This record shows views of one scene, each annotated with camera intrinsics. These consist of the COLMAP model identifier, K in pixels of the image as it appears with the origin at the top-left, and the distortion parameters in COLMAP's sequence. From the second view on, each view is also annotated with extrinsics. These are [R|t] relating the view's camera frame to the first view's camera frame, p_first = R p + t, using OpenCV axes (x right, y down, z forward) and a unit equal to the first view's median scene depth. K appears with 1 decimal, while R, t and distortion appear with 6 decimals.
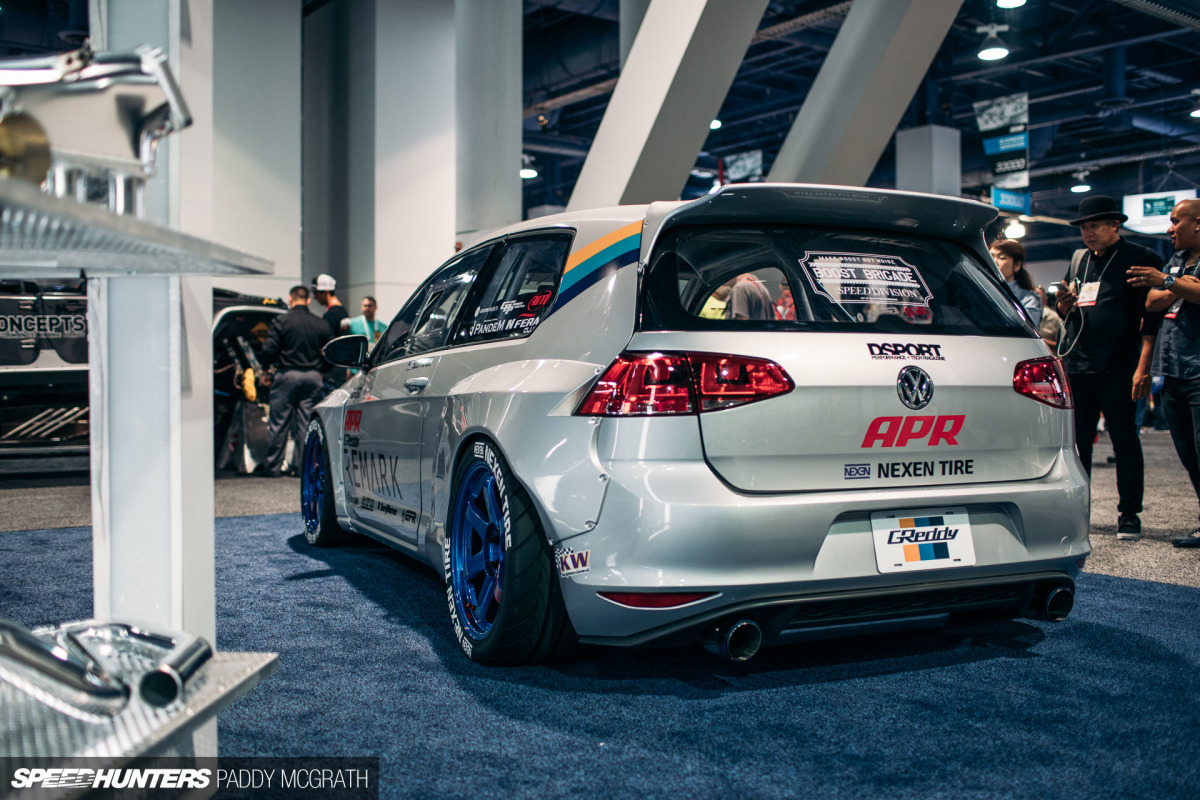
lens RADIAL K [[1232.9, 0, 600.0], [0, 1232.9, 400.0], [0, 0, 1]] dist [-0.090317, 0.018549]
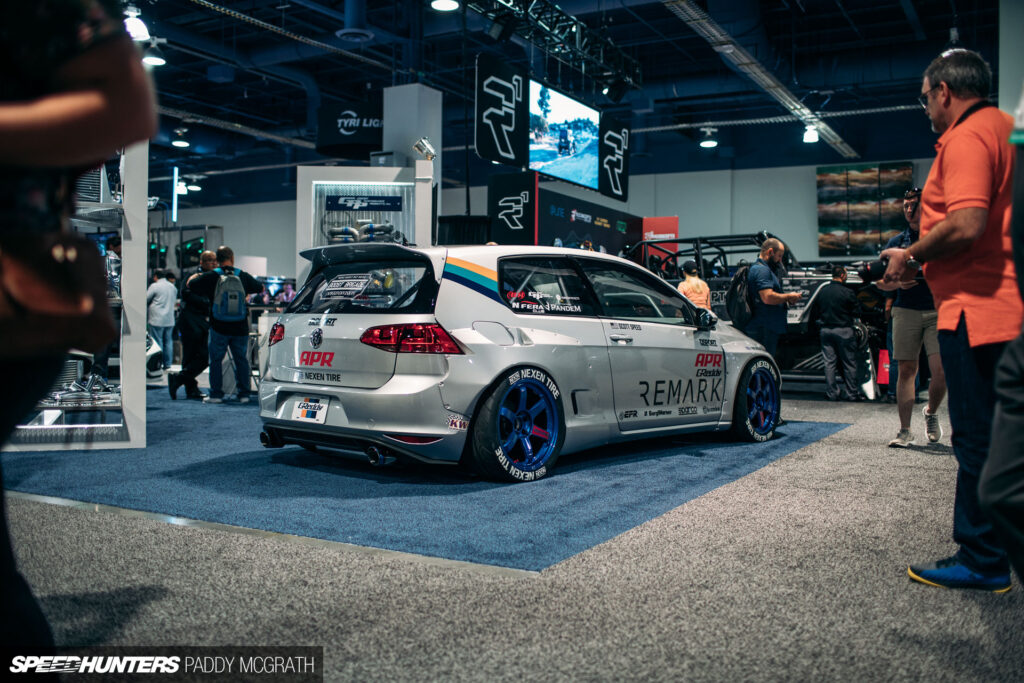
lens RADIAL K [[1011.5, 0, 512.0], [0, 1011.5, 341.5], [0, 0, 1]] dist [-0.063591, 0.042950]
pose [[0.383094, 0.018654, -0.923521, 2.025477], [-0.022632, 0.999685, 0.010804, -0.031834], [0.923432, 0.016762, 0.383396, 0.634858]]
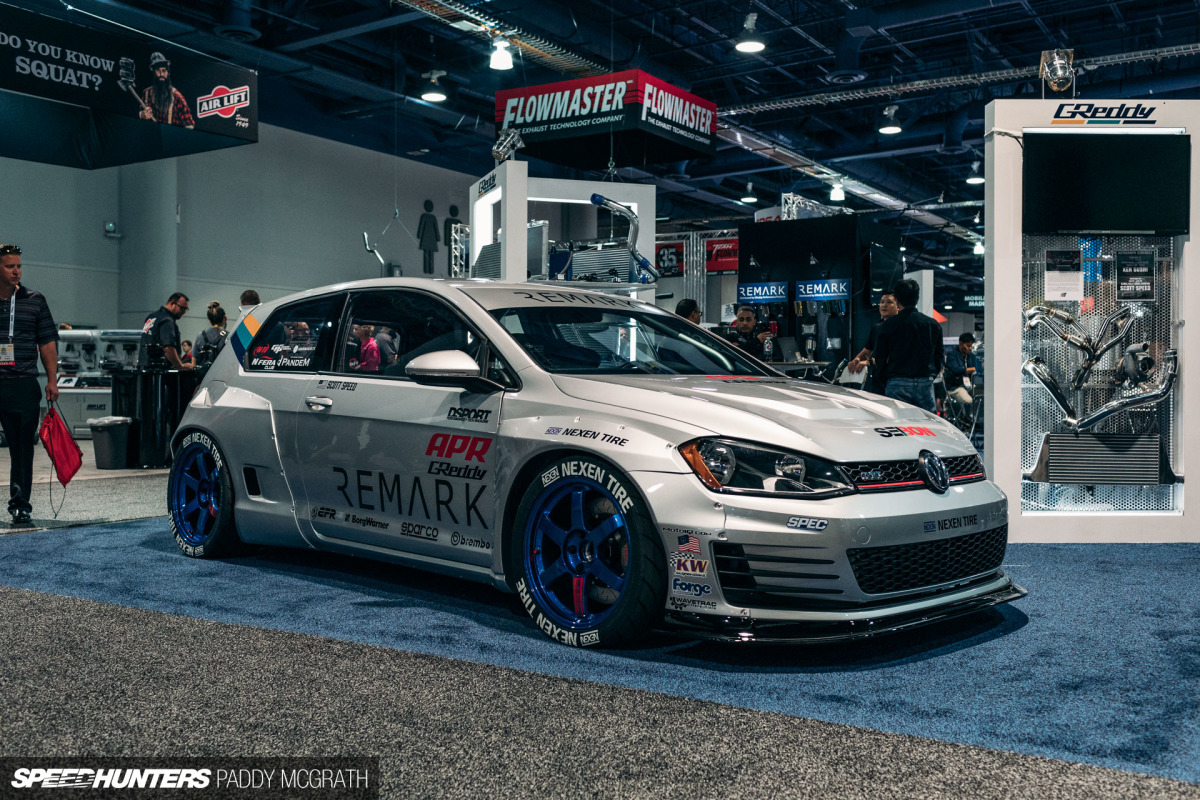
lens RADIAL K [[1185.3, 0, 600.0], [0, 1185.3, 400.0], [0, 0, 1]] dist [-0.063591, 0.042950]
pose [[-0.947932, -0.004072, -0.318446, 0.425108], [-0.011523, 0.999702, 0.021518, -0.063977], [0.318263, 0.024067, -0.947697, 3.264465]]
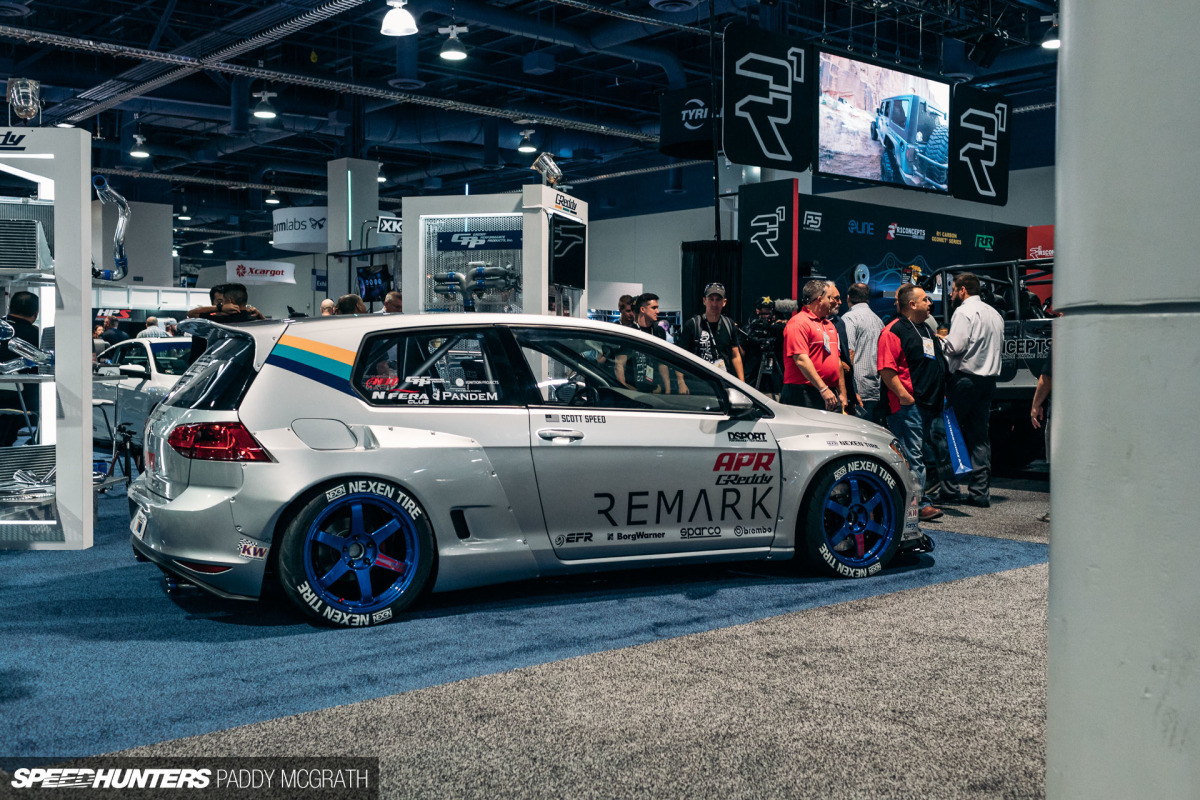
lens RADIAL K [[1278.2, 0, 575.0], [0, 1278.2, 398.4], [0, 0, 1]] dist [0.013128, 0.009945]
pose [[0.042830, 0.033108, -0.998534, 2.132263], [-0.019352, 0.999291, 0.032303, -0.135829], [0.998895, 0.017940, 0.043440, 1.532982]]
